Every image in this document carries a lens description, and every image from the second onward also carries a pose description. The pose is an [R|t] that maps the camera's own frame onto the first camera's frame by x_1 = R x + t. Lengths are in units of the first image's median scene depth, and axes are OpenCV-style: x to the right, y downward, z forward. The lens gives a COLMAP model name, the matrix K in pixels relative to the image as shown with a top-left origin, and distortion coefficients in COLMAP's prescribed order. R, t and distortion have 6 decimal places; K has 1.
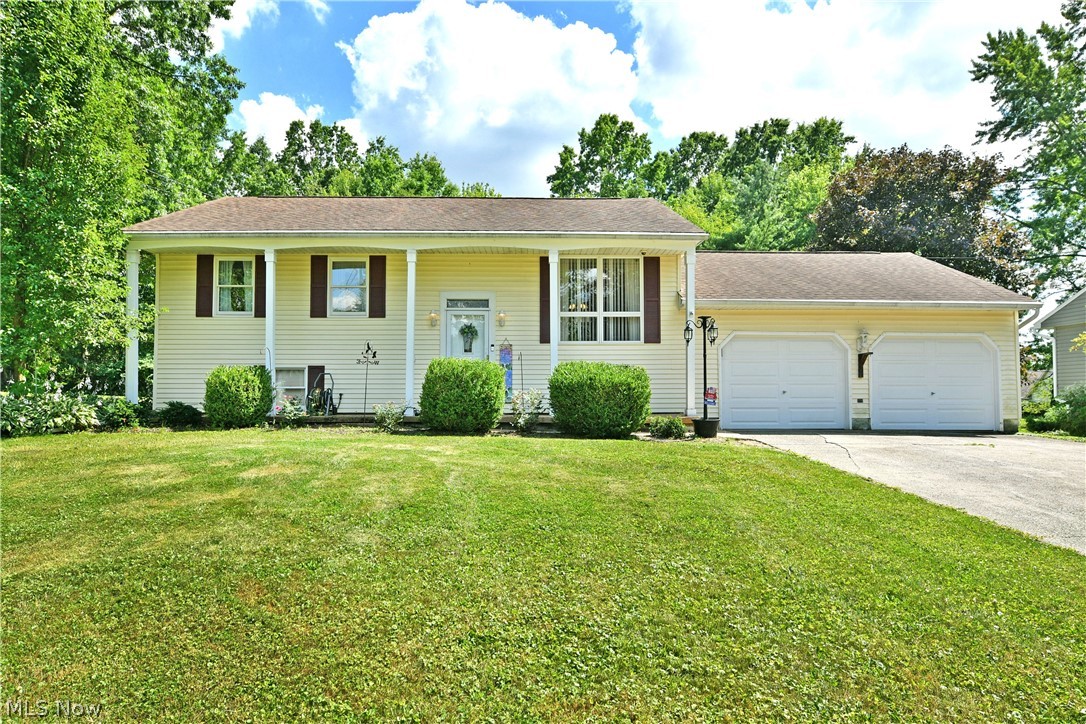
lens RADIAL K [[736.4, 0, 543.0], [0, 736.4, 362.0], [0, 0, 1]] dist [-0.004517, -0.002458]
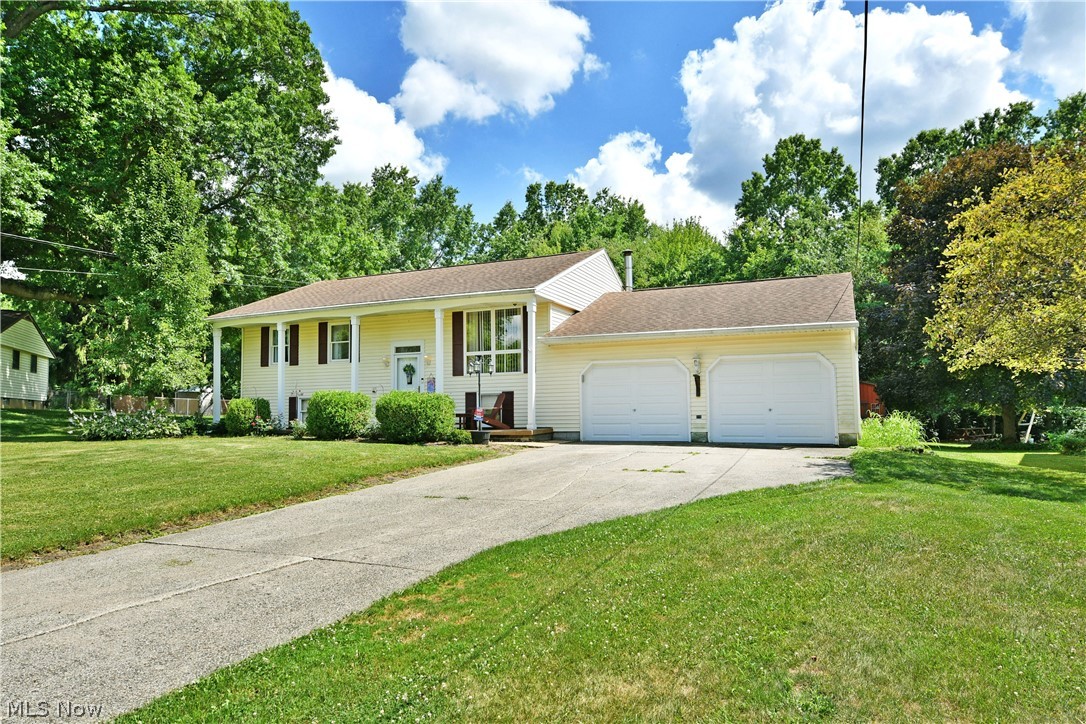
lens RADIAL K [[736.4, 0, 543.0], [0, 736.4, 362.0], [0, 0, 1]] dist [-0.004517, -0.002458]
pose [[0.895982, -0.042166, -0.442084, 0.723081], [0.026649, 0.998793, -0.041254, 0.008155], [0.443290, 0.025182, 0.896024, -0.132178]]
